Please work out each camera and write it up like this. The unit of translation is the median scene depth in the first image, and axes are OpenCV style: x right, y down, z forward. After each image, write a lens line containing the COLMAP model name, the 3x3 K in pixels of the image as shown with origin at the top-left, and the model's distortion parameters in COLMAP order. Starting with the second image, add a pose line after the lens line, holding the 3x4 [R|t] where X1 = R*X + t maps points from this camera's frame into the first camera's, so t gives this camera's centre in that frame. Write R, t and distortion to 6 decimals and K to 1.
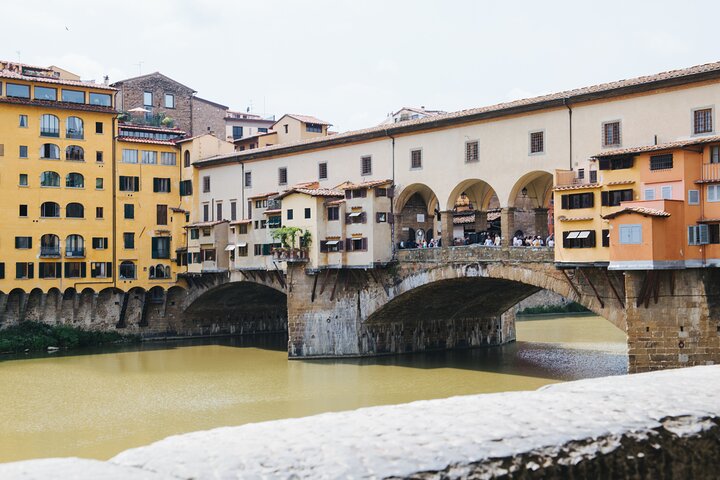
lens RADIAL K [[961.3, 0, 360.0], [0, 961.3, 240.0], [0, 0, 1]] dist [0.117703, 0.011337]
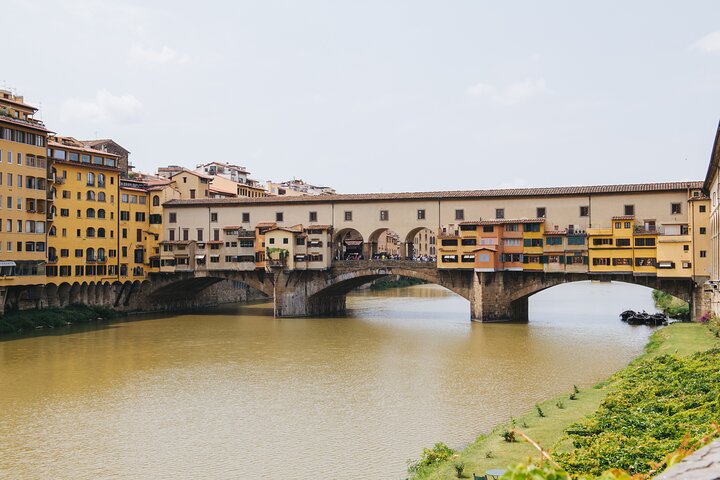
lens RADIAL K [[961.3, 0, 360.0], [0, 961.3, 240.0], [0, 0, 1]] dist [0.117703, 0.011337]
pose [[0.848079, 0.016574, 0.529611, -0.778781], [-0.019747, 0.999805, 0.000333, -0.027597], [-0.529502, -0.010741, 0.848241, -0.572319]]
